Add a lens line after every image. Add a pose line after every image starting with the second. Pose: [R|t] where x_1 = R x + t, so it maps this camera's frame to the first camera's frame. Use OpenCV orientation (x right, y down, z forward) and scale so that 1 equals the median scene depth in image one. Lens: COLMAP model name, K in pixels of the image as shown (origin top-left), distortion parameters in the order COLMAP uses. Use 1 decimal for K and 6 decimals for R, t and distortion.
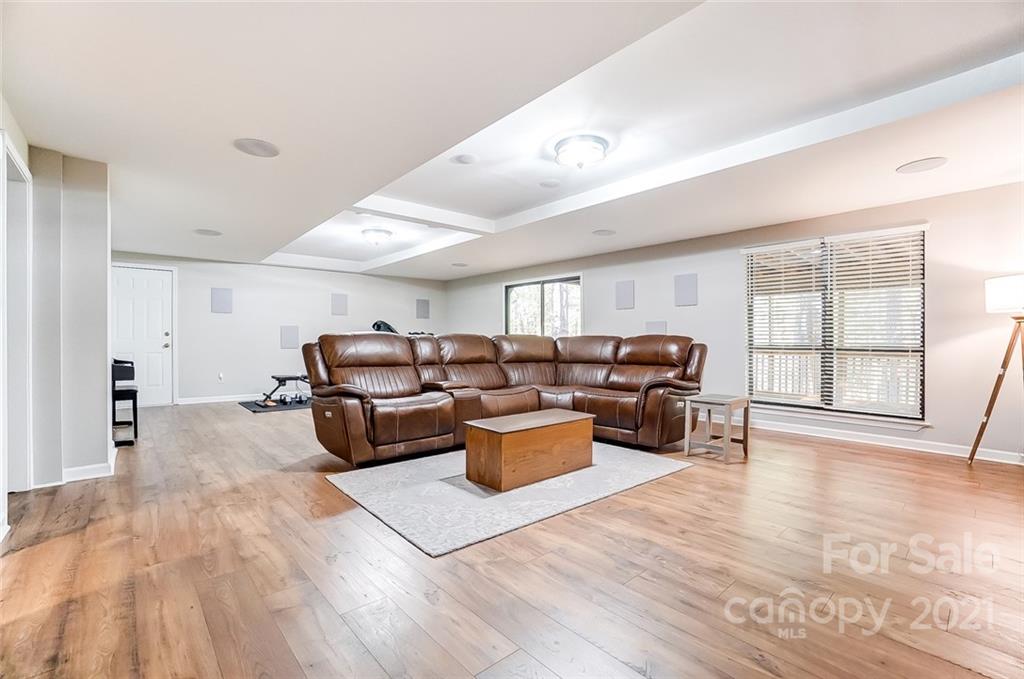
lens RADIAL K [[451.0, 0, 504.4], [0, 451.0, 343.8], [0, 0, 1]] dist [-0.035925, 0.001153]
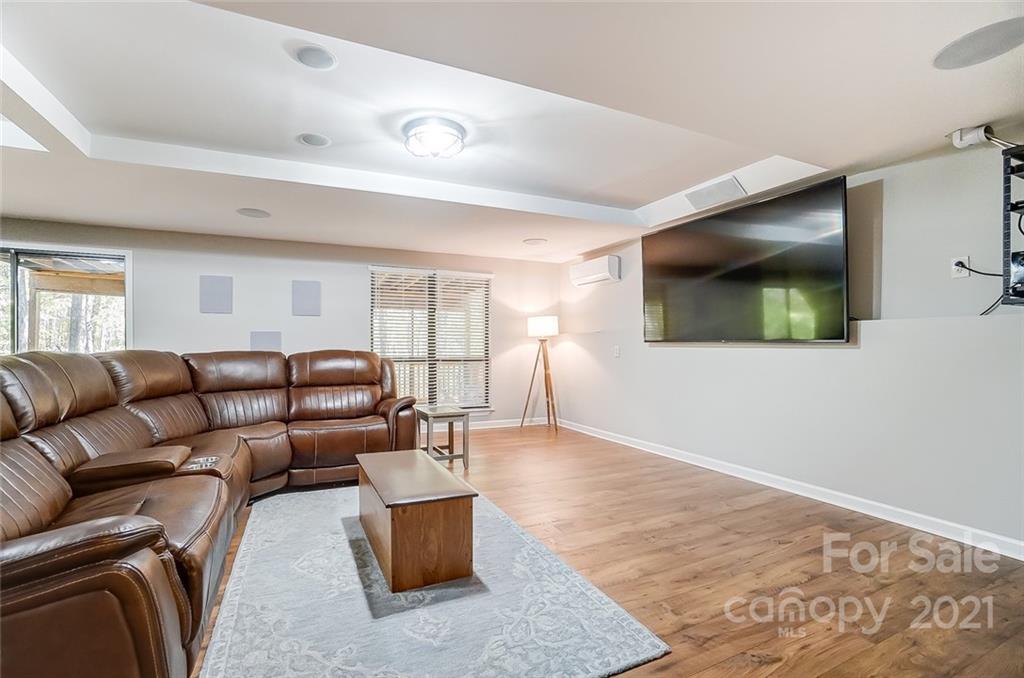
lens RADIAL K [[451.0, 0, 504.4], [0, 451.0, 343.3], [0, 0, 1]] dist [-0.035925, 0.001153]
pose [[0.278963, 0.003471, 0.960296, -0.555879], [0.007181, 0.999958, -0.005701, -0.034841], [-0.960275, 0.008486, 0.278926, 0.596371]]
